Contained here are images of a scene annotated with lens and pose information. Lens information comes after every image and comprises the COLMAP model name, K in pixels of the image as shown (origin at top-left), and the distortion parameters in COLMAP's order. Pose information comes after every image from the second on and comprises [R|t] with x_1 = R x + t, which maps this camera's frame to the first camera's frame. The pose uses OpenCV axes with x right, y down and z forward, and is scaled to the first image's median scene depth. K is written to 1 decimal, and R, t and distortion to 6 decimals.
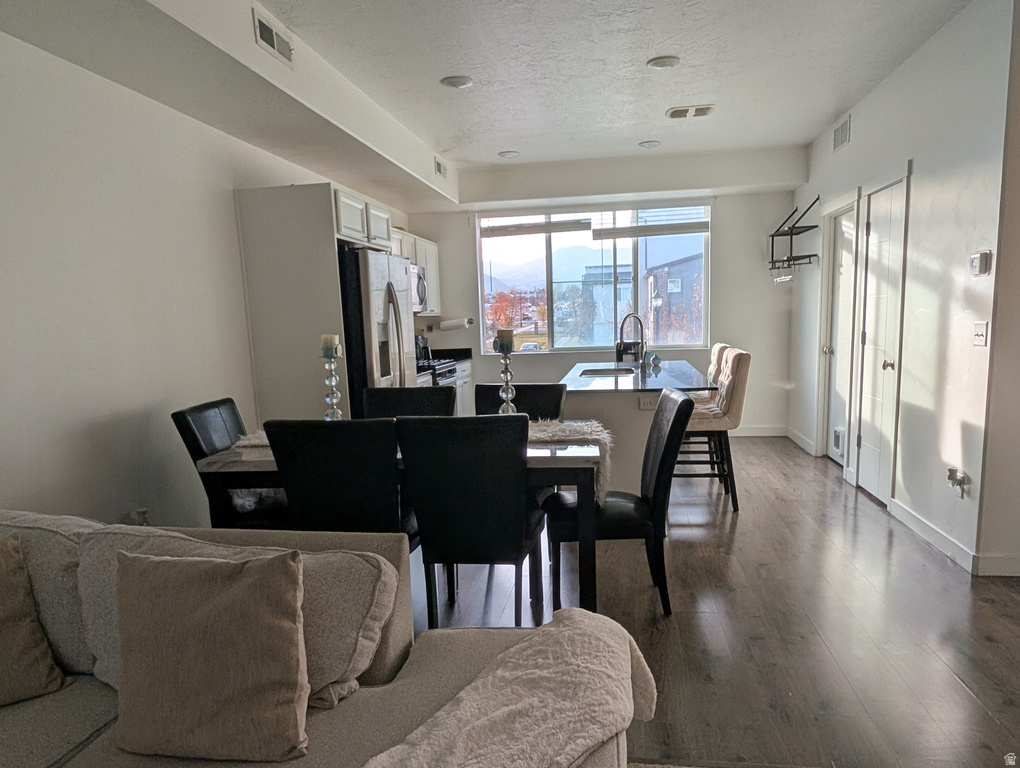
lens RADIAL K [[704.1, 0, 516.4], [0, 704.1, 427.0], [0, 0, 1]] dist [0.002421, 0.005147]
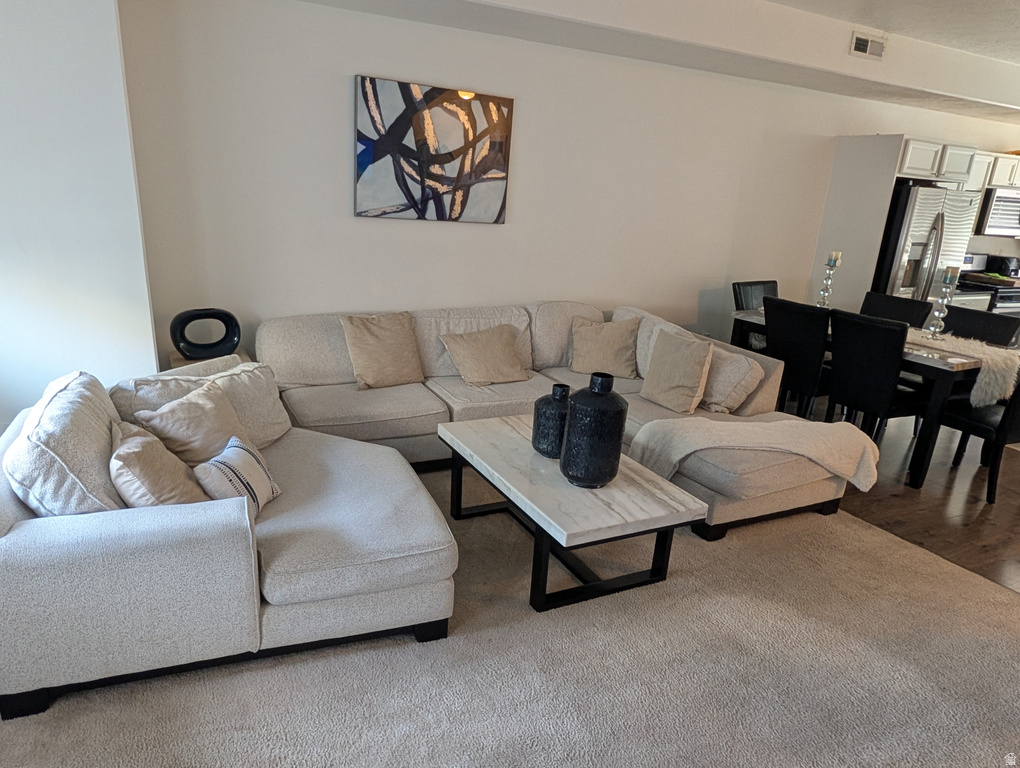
lens RADIAL K [[704.1, 0, 504.7], [0, 704.1, 422.7], [0, 0, 1]] dist [0.002421, 0.005147]
pose [[0.600781, 0.325355, -0.730209, 0.348625], [-0.205032, 0.945590, 0.252630, -0.010626], [0.772673, -0.002059, 0.634801, -0.346516]]
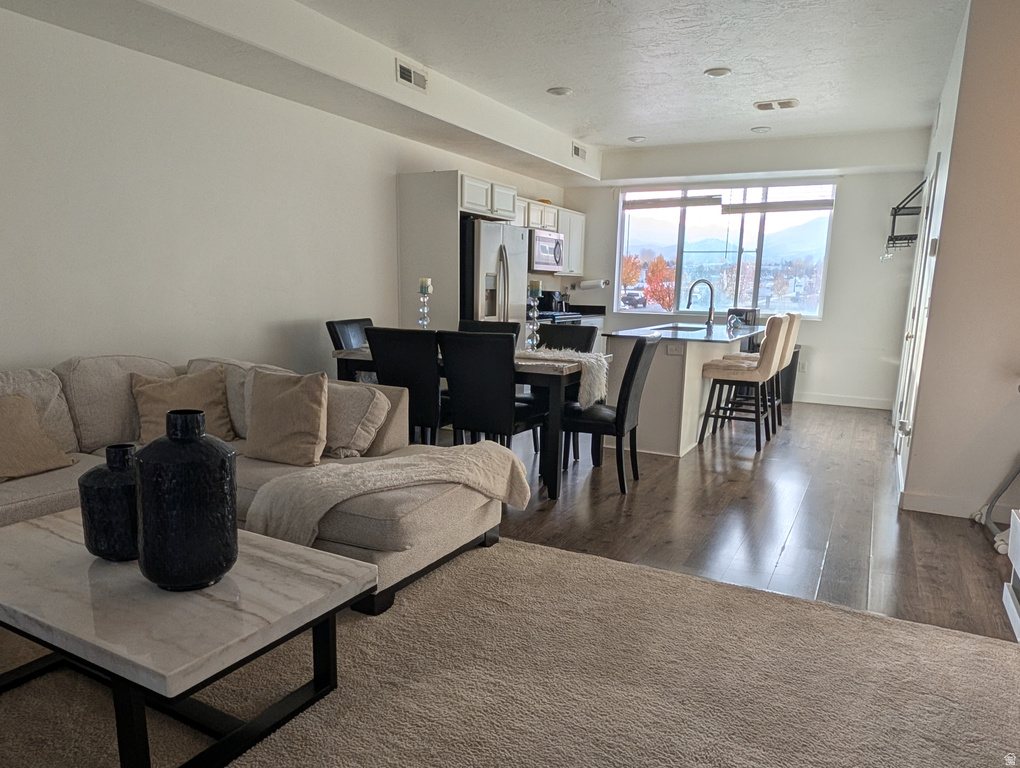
lens RADIAL K [[704.1, 0, 513.8], [0, 704.1, 424.9], [0, 0, 1]] dist [0.002421, 0.005147]
pose [[0.946176, 0.115561, -0.302319, 0.250792], [-0.102395, 0.992987, 0.059099, 0.044125], [0.307029, -0.024962, 0.951373, -0.231549]]
